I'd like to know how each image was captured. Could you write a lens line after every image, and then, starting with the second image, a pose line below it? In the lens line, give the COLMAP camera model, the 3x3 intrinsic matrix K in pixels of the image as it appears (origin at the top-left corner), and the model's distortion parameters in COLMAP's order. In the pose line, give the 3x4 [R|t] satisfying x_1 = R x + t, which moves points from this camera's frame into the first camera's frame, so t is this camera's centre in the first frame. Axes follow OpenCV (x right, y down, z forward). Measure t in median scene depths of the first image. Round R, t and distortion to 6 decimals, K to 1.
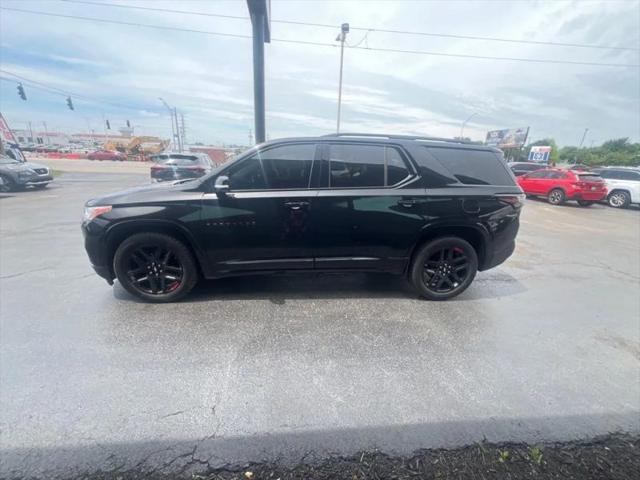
lens RADIAL K [[258.3, 0, 311.7], [0, 258.3, 243.7], [0, 0, 1]] dist [-0.003257, -0.000535]
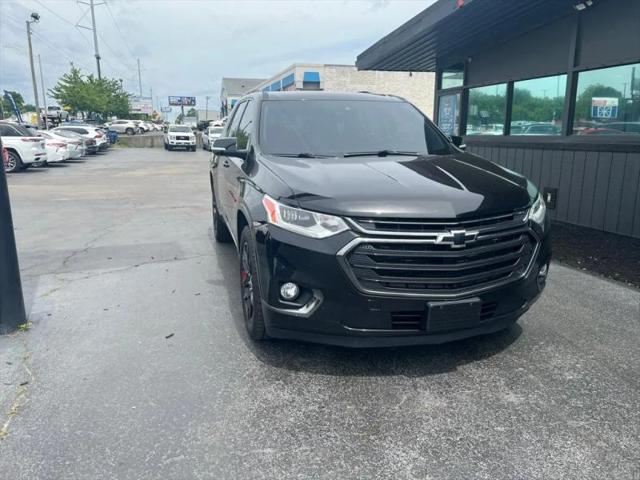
lens RADIAL K [[483.9, 0, 319.5], [0, 483.9, 239.3], [0, 0, 1]] dist [0.032464, -0.041795]
pose [[-0.193614, -0.249547, 0.948810, -1.439253], [0.291527, 0.908792, 0.298510, -0.487665], [-0.936763, 0.334399, -0.103205, 1.456562]]
